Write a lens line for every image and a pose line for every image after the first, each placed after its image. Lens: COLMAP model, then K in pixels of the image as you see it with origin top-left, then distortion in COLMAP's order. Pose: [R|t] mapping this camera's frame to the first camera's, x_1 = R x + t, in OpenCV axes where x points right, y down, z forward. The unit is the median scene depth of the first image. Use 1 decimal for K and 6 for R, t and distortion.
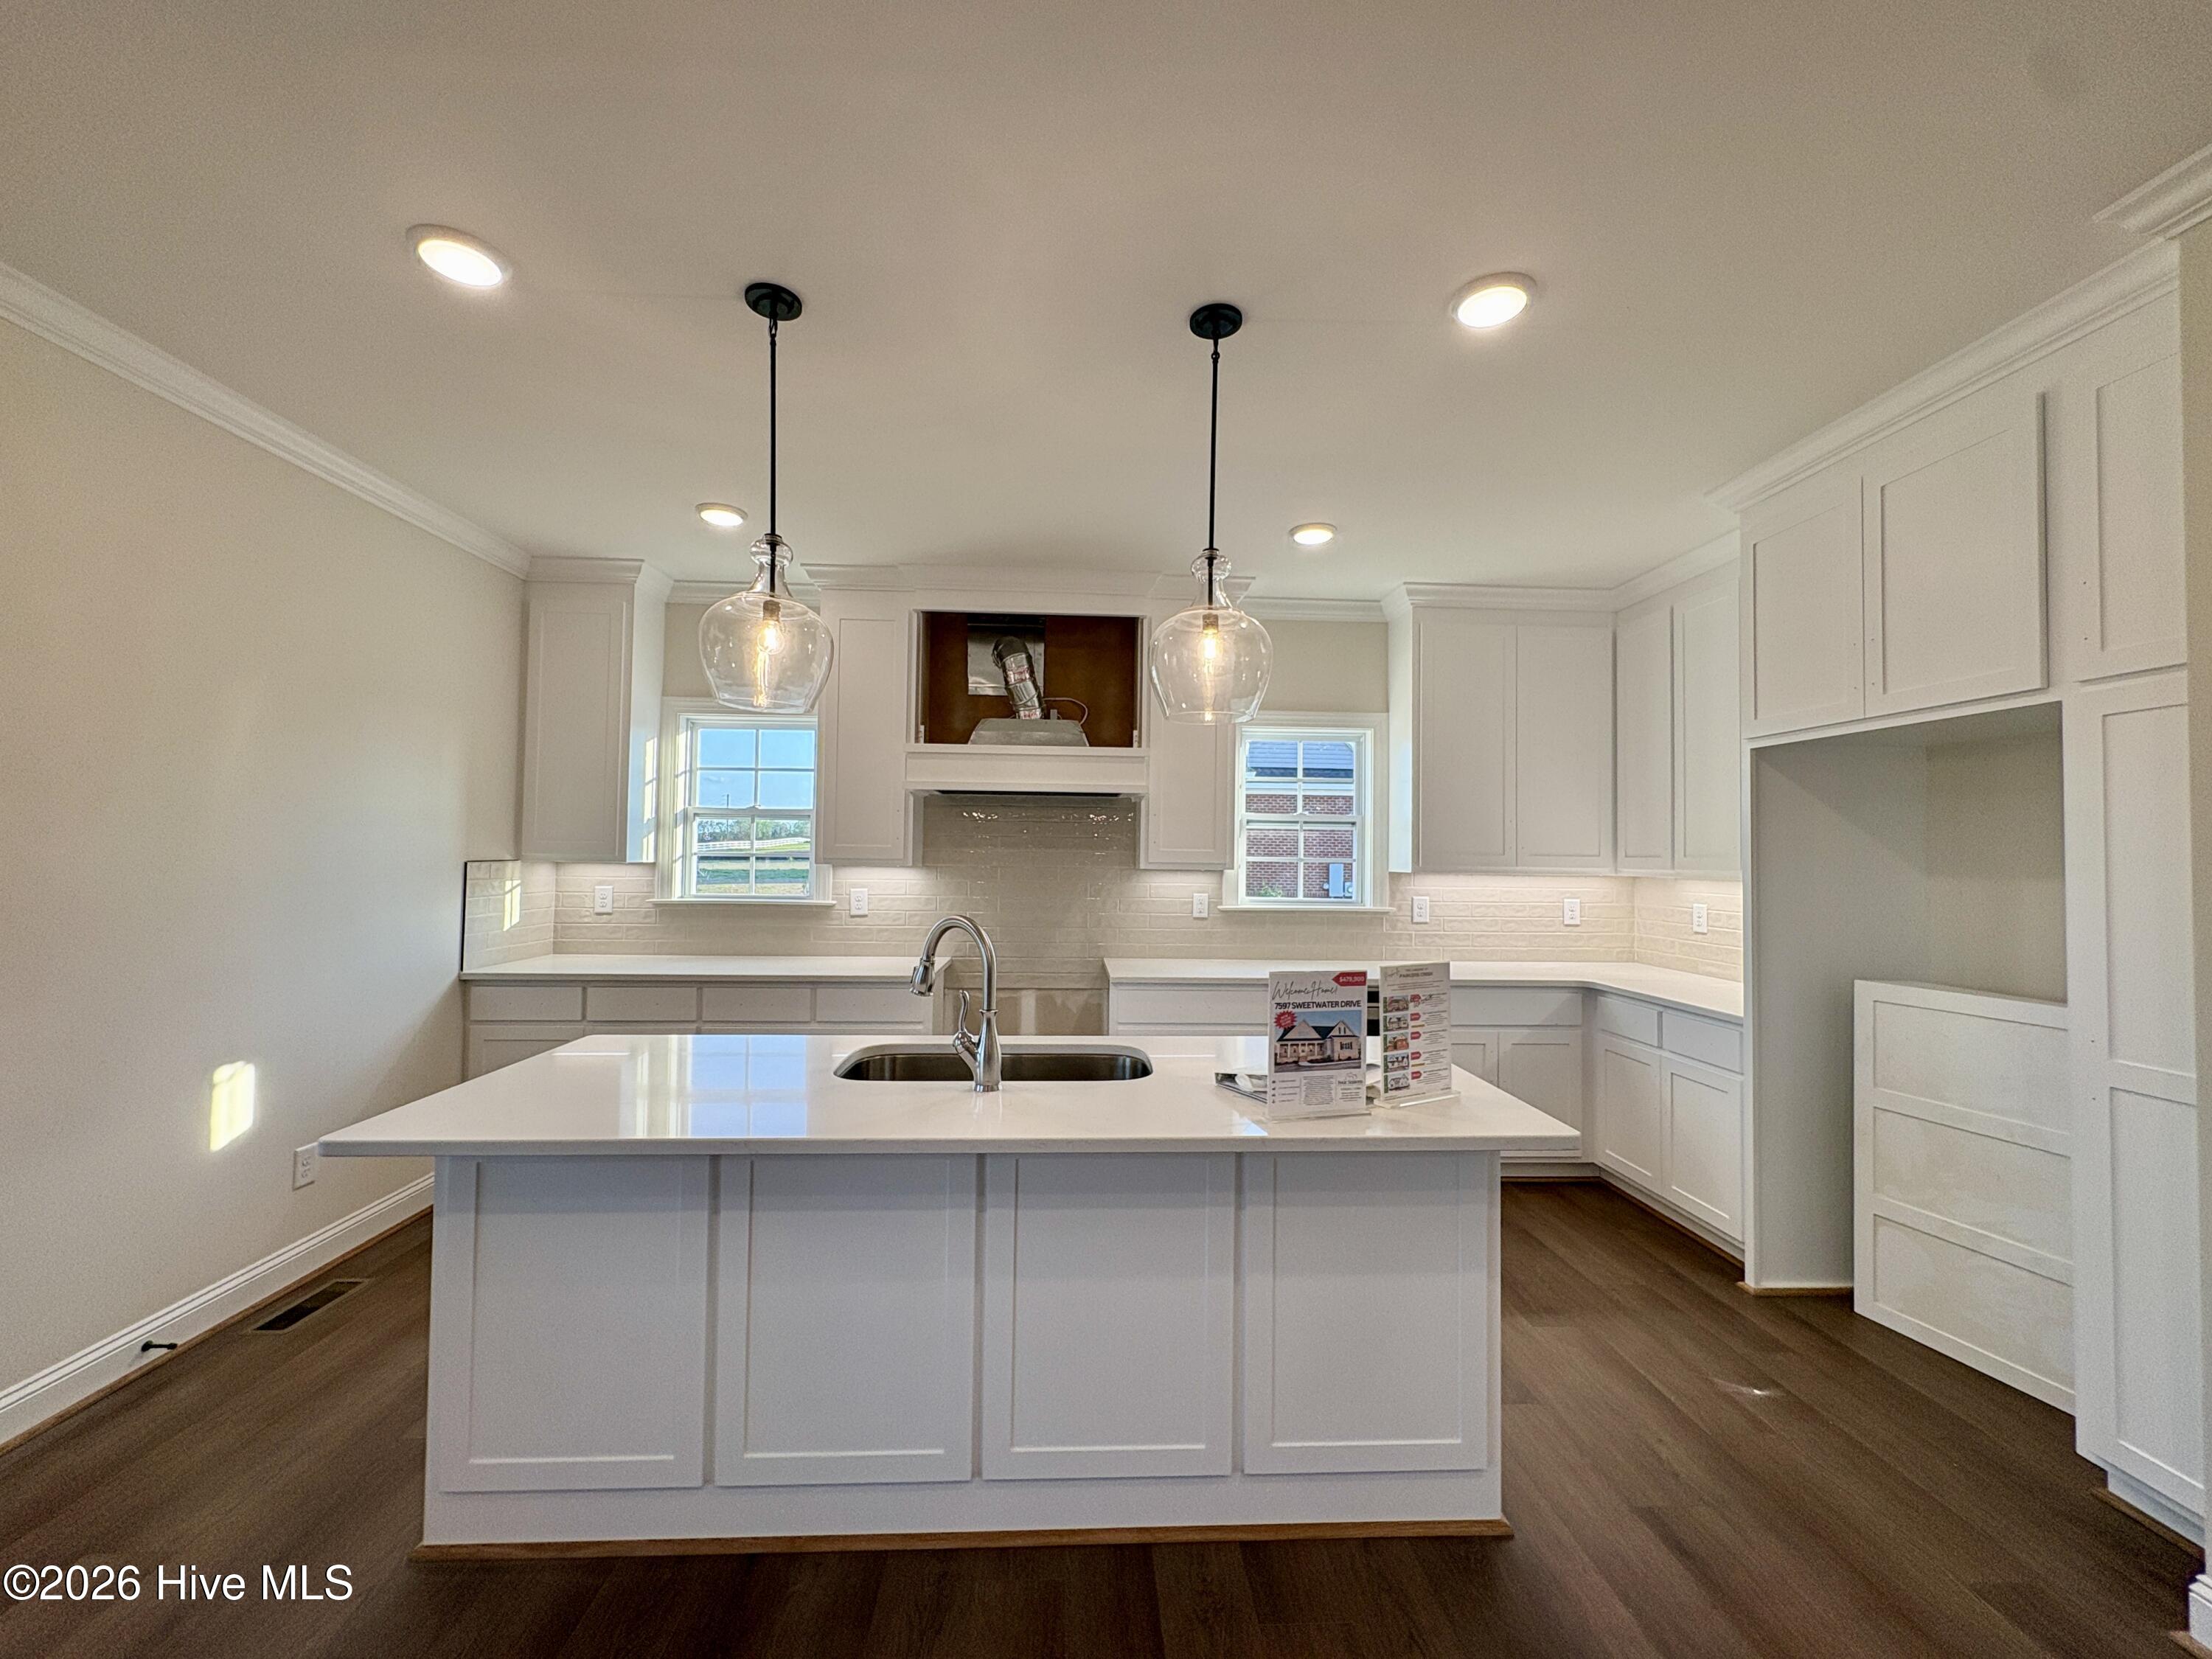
lens RADIAL K [[878.4, 0, 1108.1], [0, 878.4, 827.9], [0, 0, 1]] dist [0.001545, -0.000160]
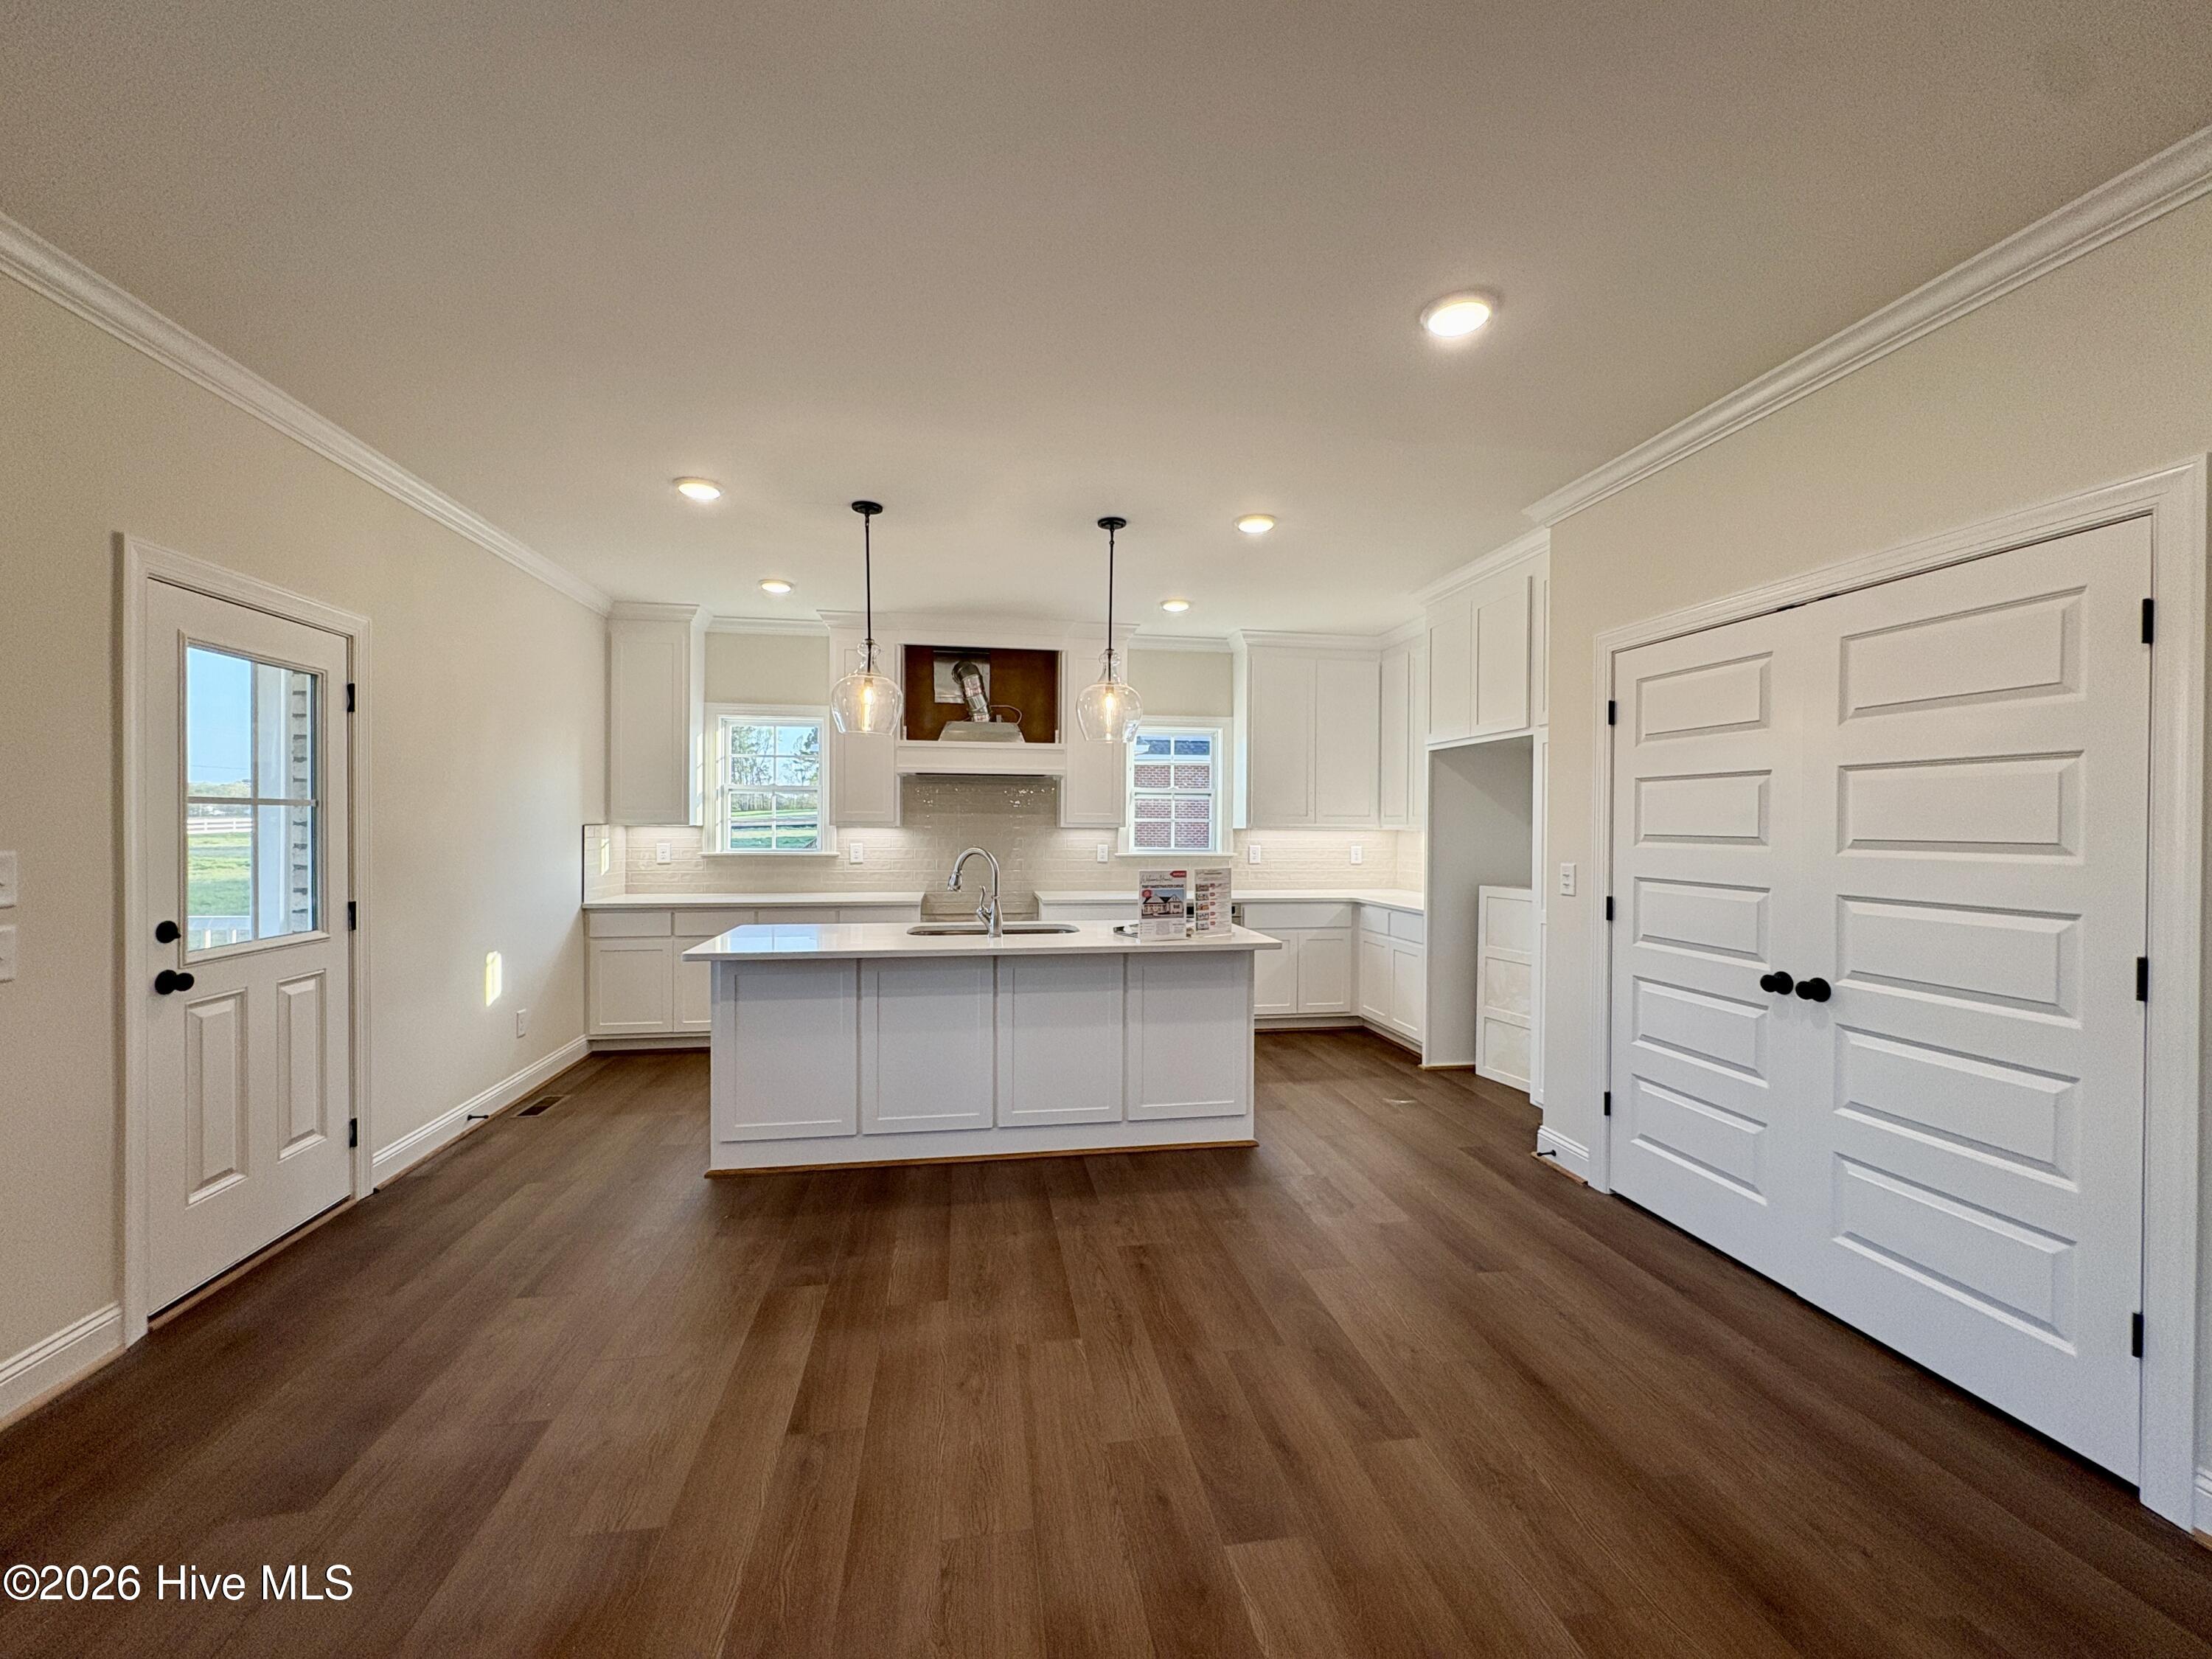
lens RADIAL K [[878.4, 0, 1108.2], [0, 878.4, 827.7], [0, 0, 1]] dist [0.001545, -0.000160]
pose [[0.993220, -0.008019, 0.115970, -0.066293], [0.003778, 0.999318, 0.036740, -0.006110], [-0.116185, -0.036053, 0.992573, -0.541642]]
